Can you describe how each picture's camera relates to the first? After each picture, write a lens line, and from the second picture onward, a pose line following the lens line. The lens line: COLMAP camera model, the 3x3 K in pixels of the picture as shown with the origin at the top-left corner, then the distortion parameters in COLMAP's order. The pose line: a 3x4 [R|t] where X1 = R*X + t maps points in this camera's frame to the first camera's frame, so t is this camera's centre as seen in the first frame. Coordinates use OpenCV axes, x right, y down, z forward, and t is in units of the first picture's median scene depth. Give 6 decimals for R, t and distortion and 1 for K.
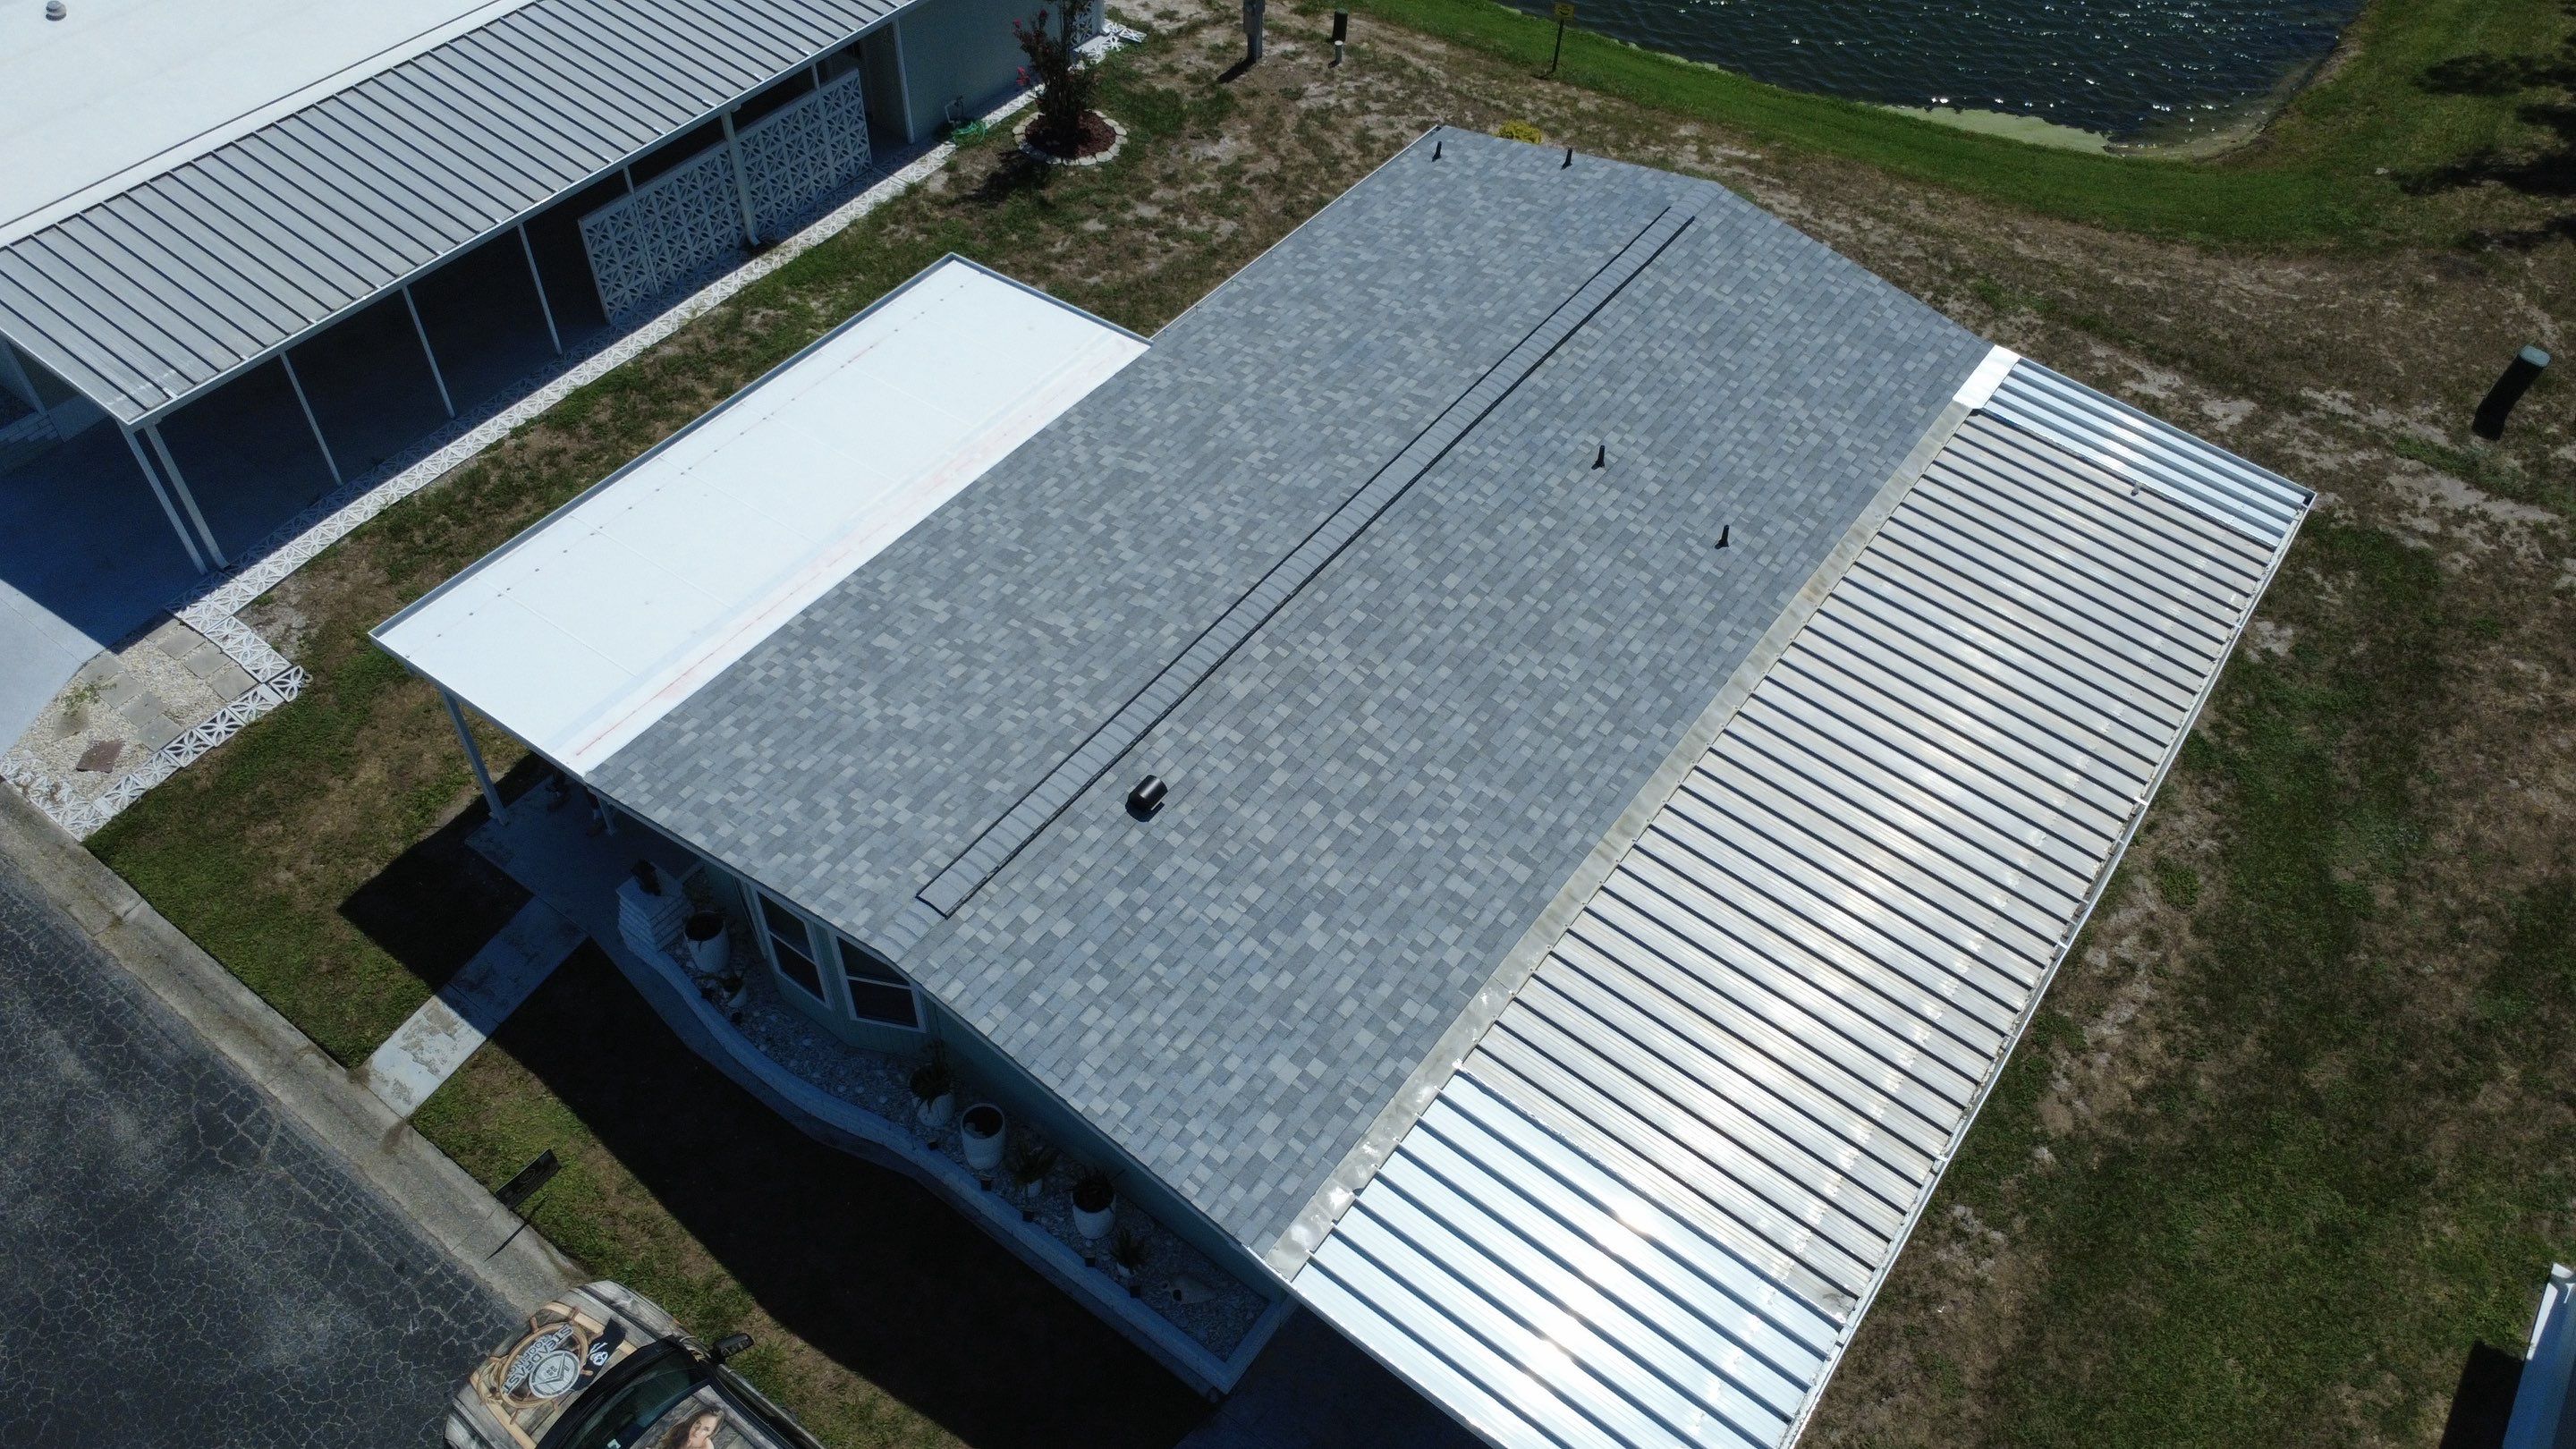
lens RADIAL K [[1881.6, 0, 1285.1], [0, 1881.6, 718.2], [0, 0, 1]] dist [-0.002060, 0.004042]
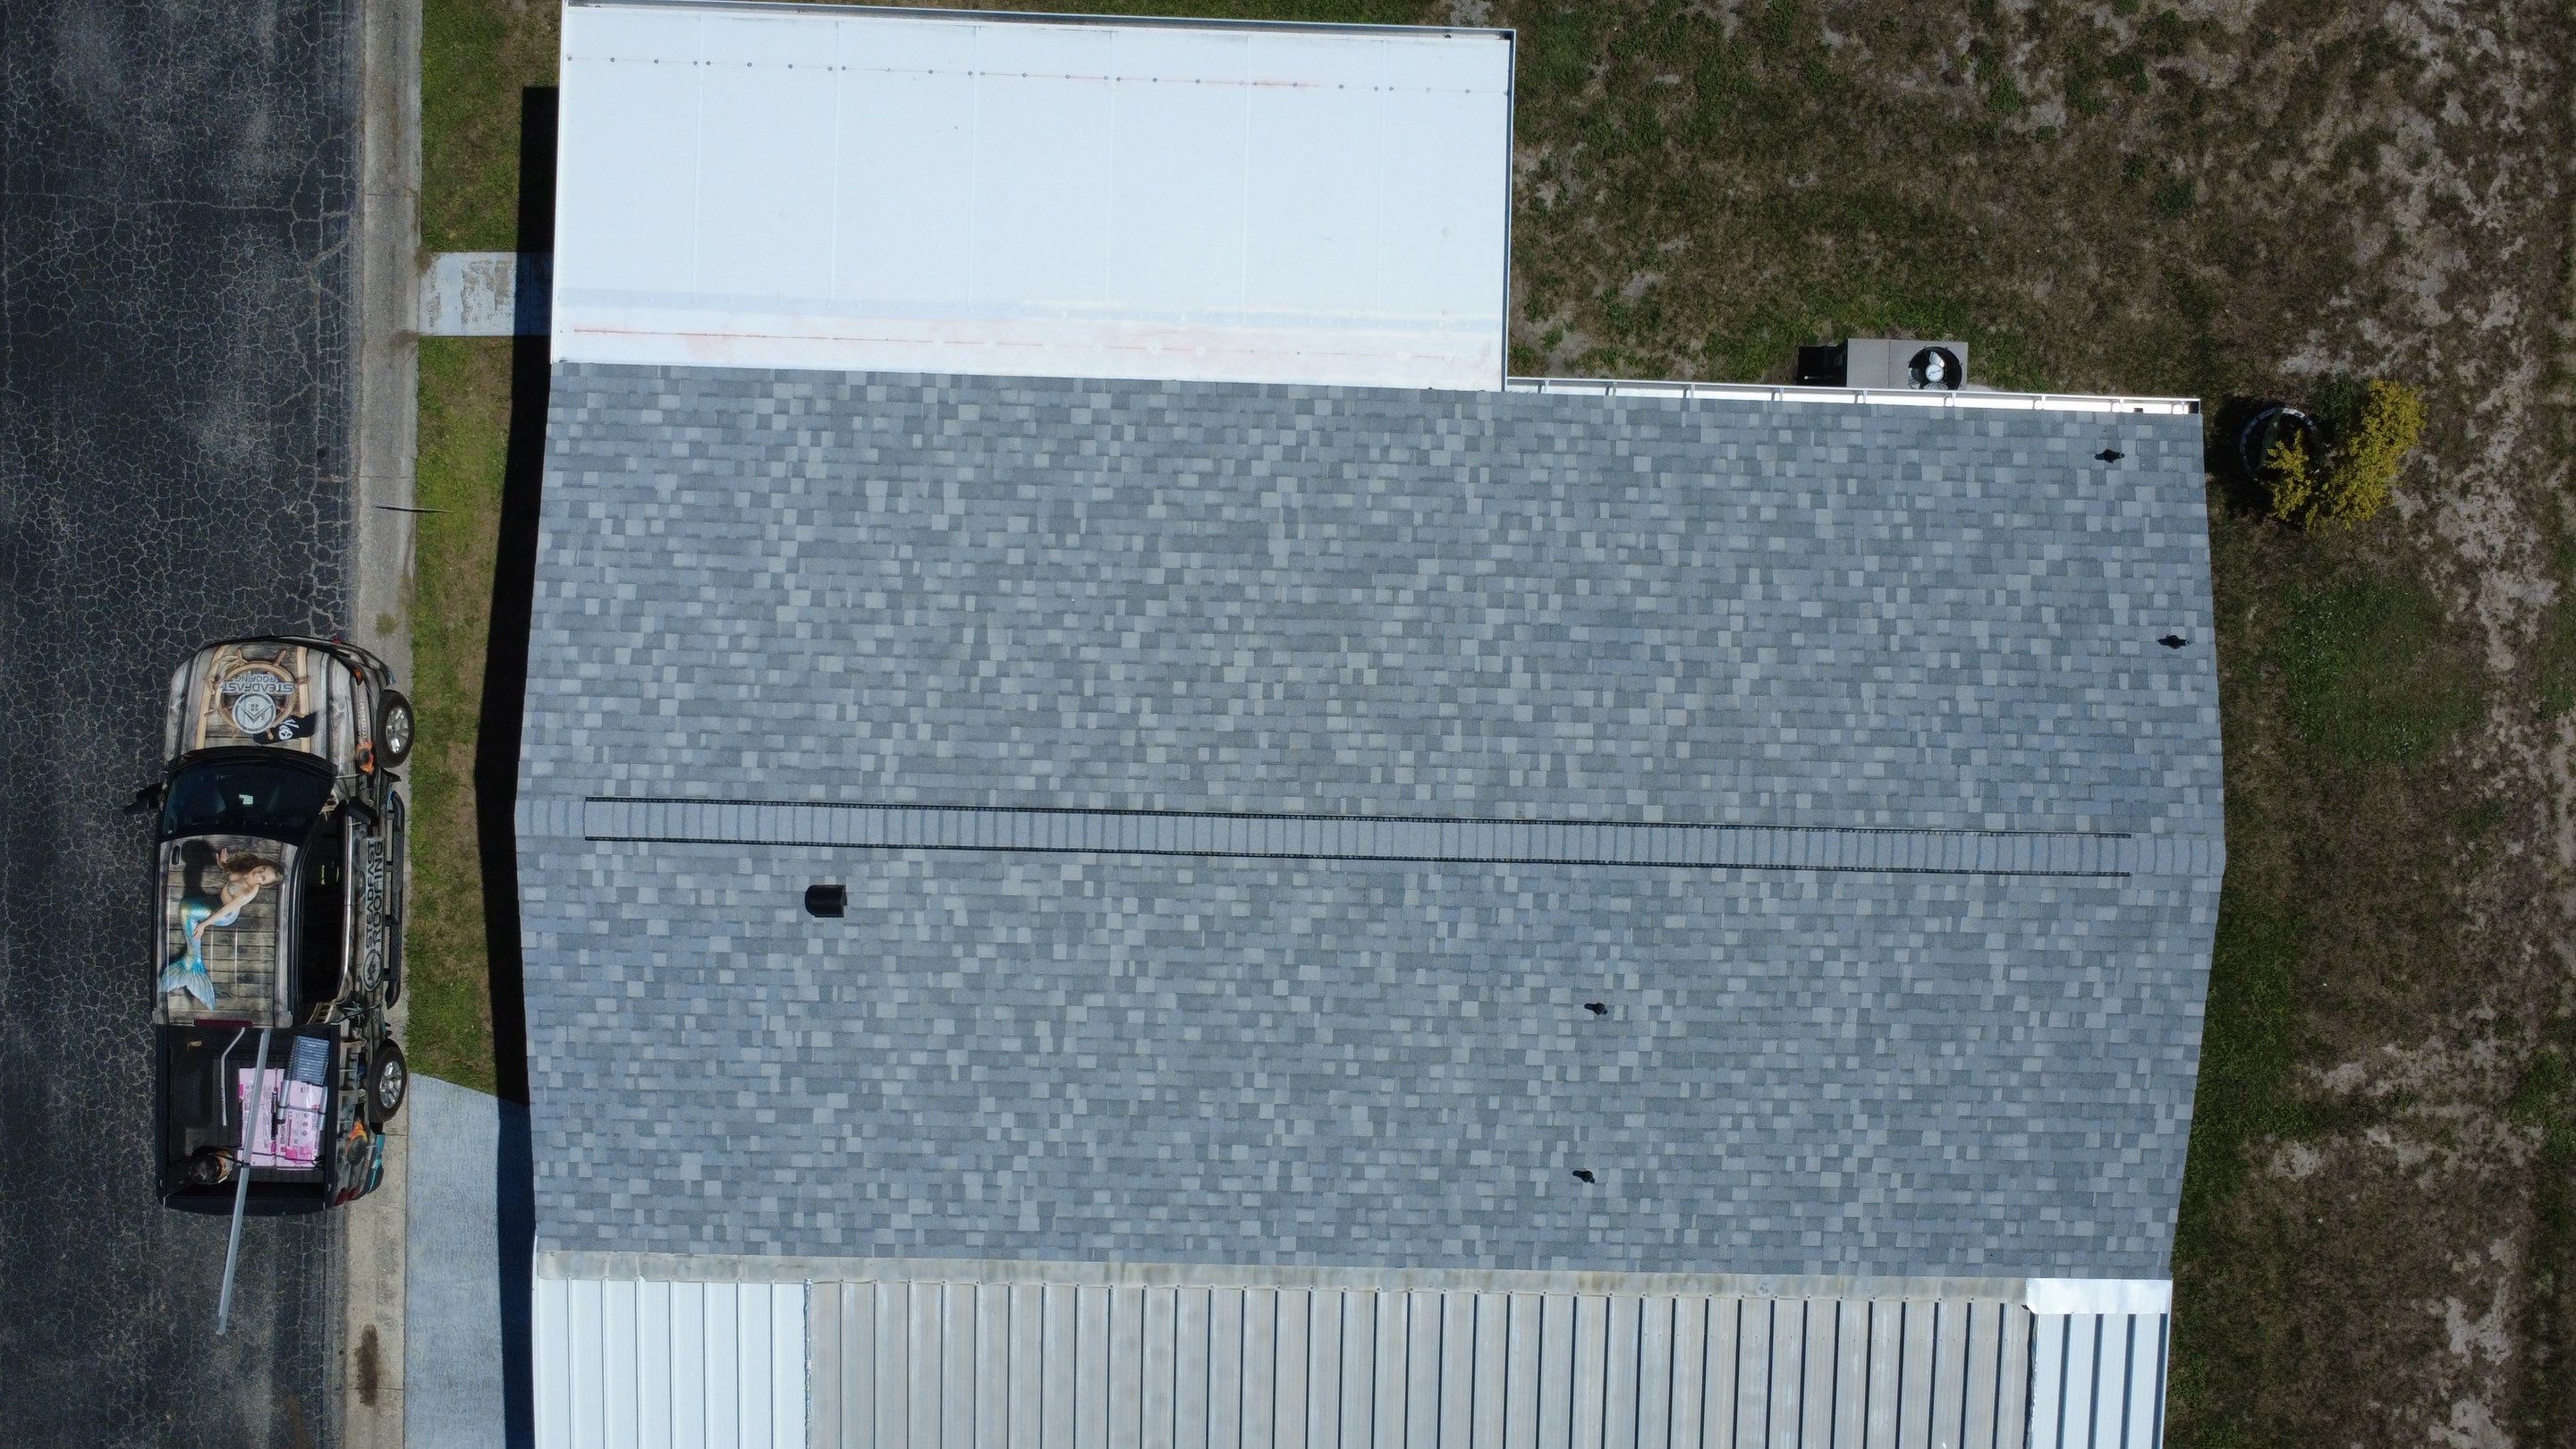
lens RADIAL K [[1881.6, 0, 1281.9], [0, 1881.6, 719.2], [0, 0, 1]] dist [-0.002060, 0.004042]
pose [[0.569914, 0.821690, 0.004794, -0.017897], [-0.615204, 0.422816, 0.665395, -0.645718], [0.544721, -0.382168, 0.746476, 0.363807]]
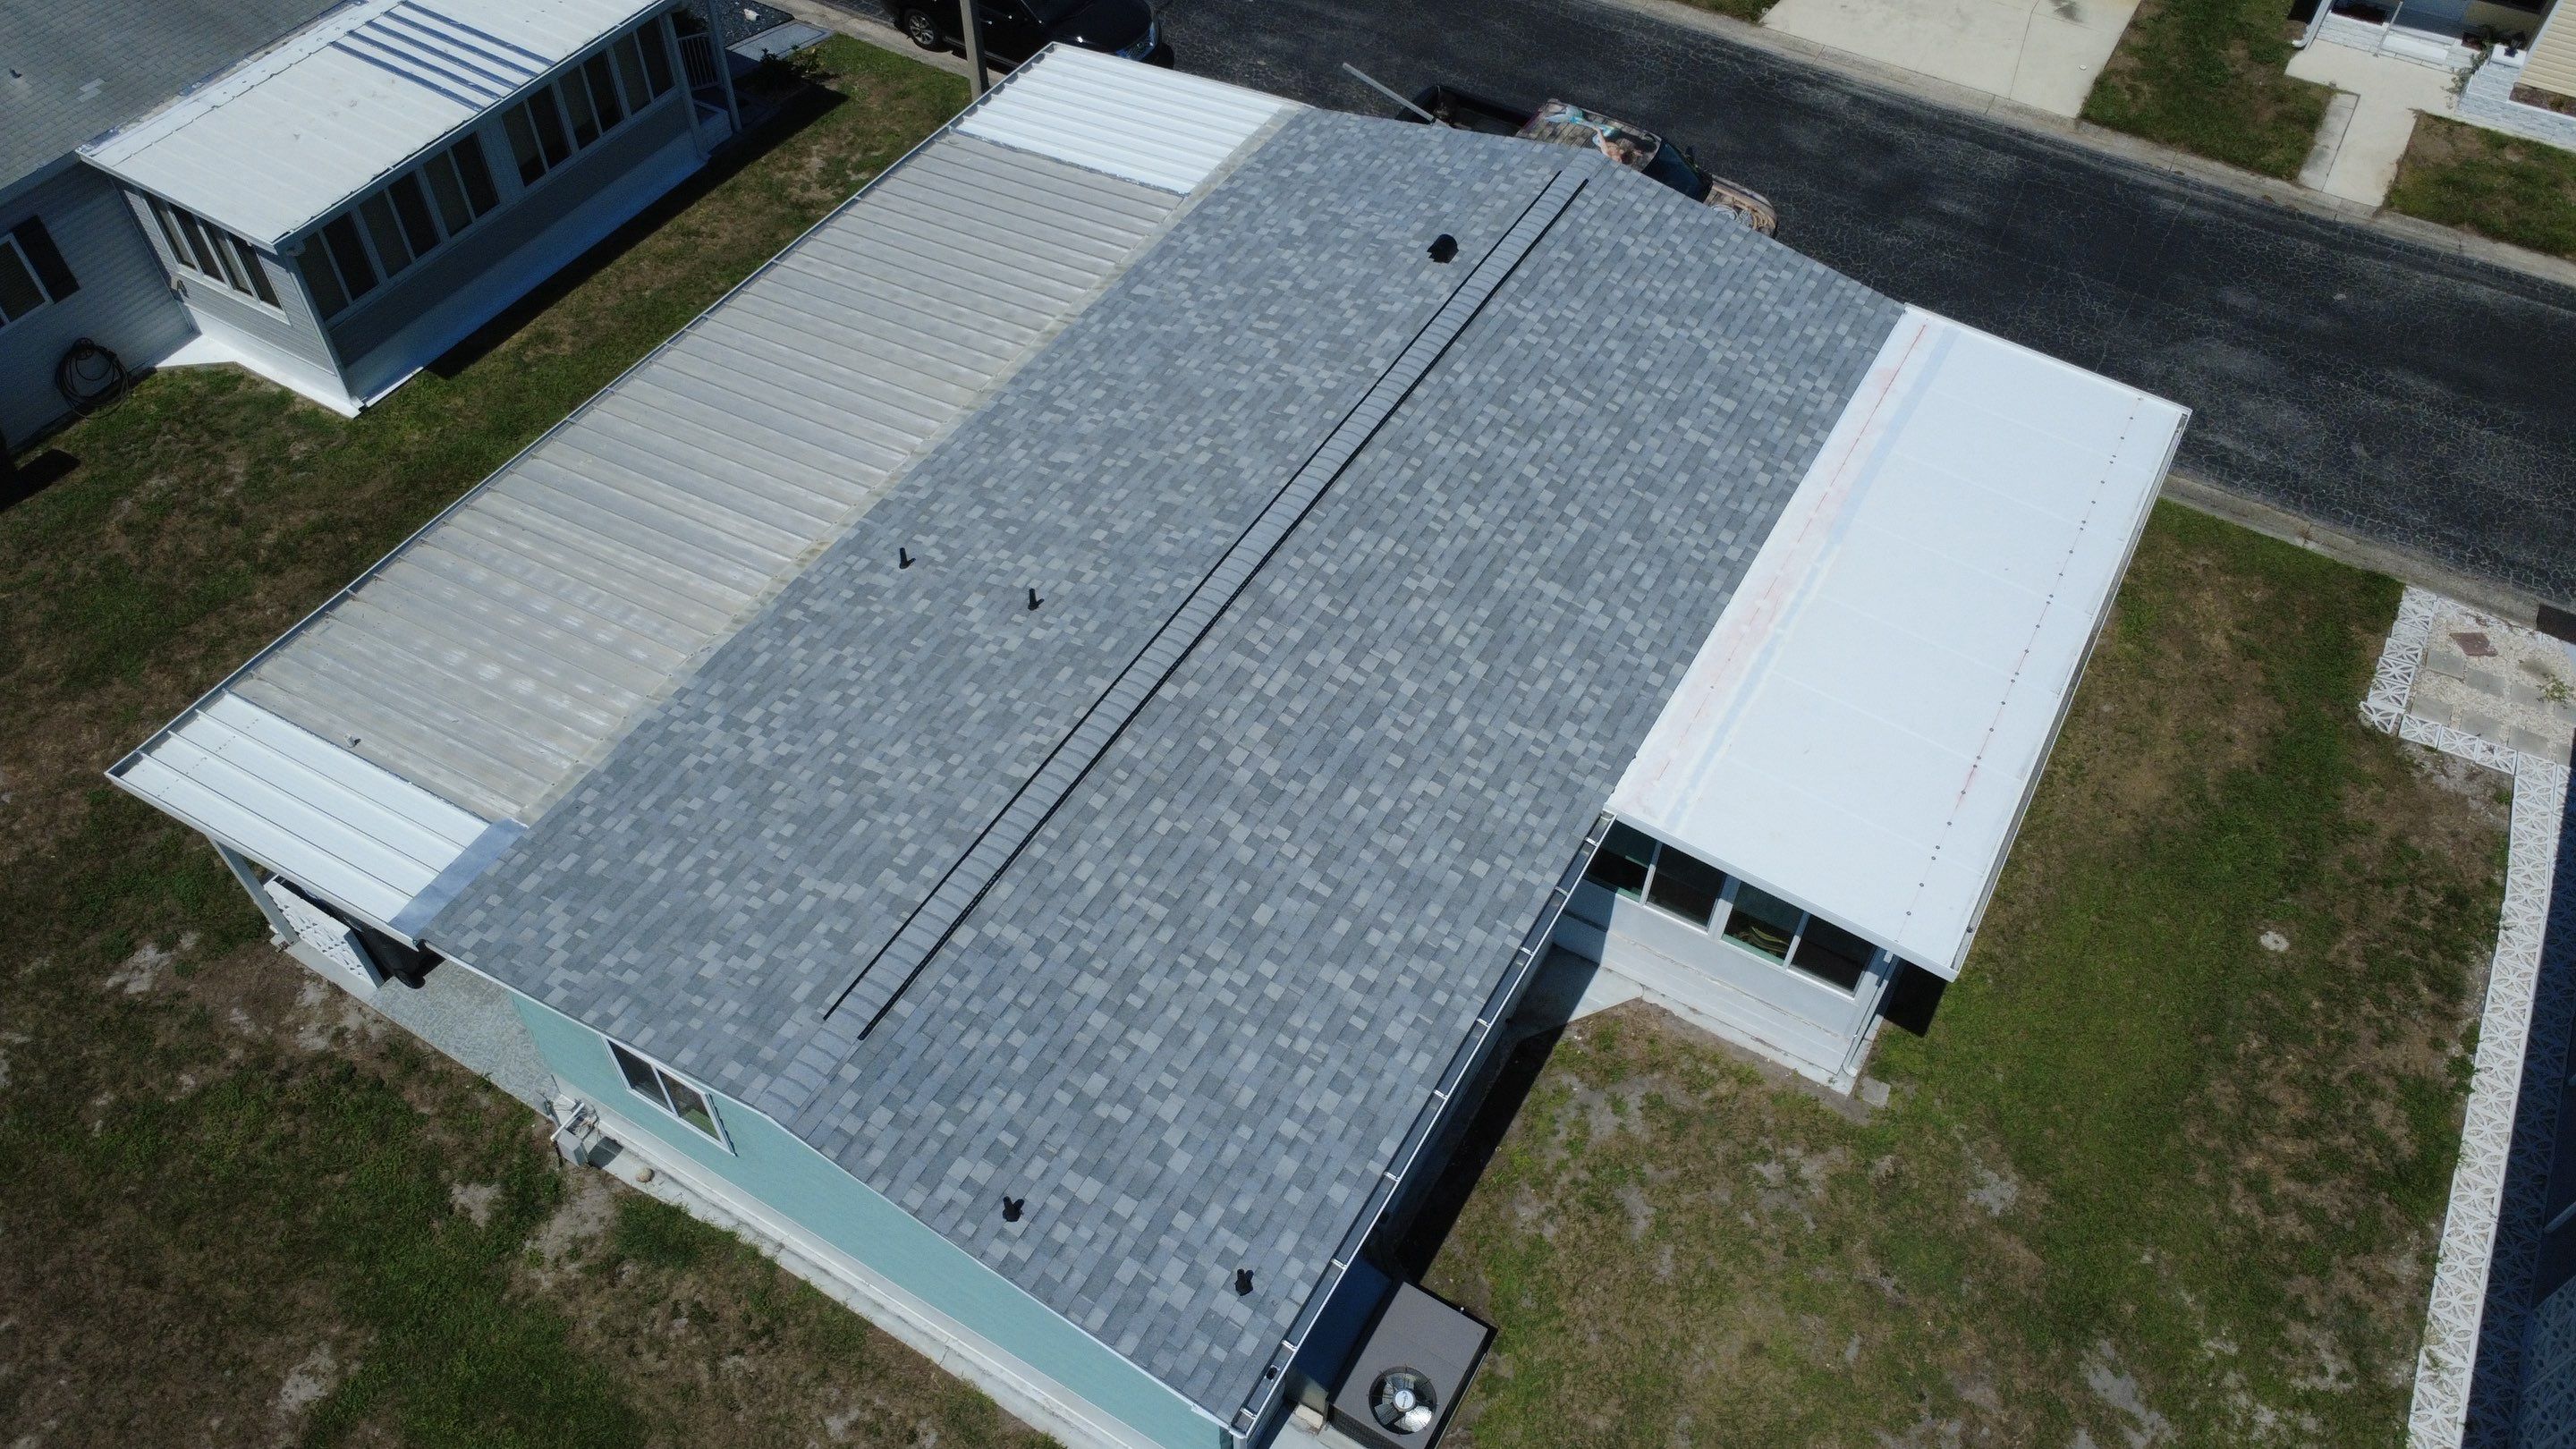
lens RADIAL K [[1881.6, 0, 1283.8], [0, 1881.6, 716.3], [0, 0, 1]] dist [-0.002060, 0.004042]
pose [[-0.993560, 0.046792, -0.103198, 0.144523], [-0.108238, -0.122478, 0.986551, -1.004114], [0.033524, 0.991368, 0.126753, 0.943184]]
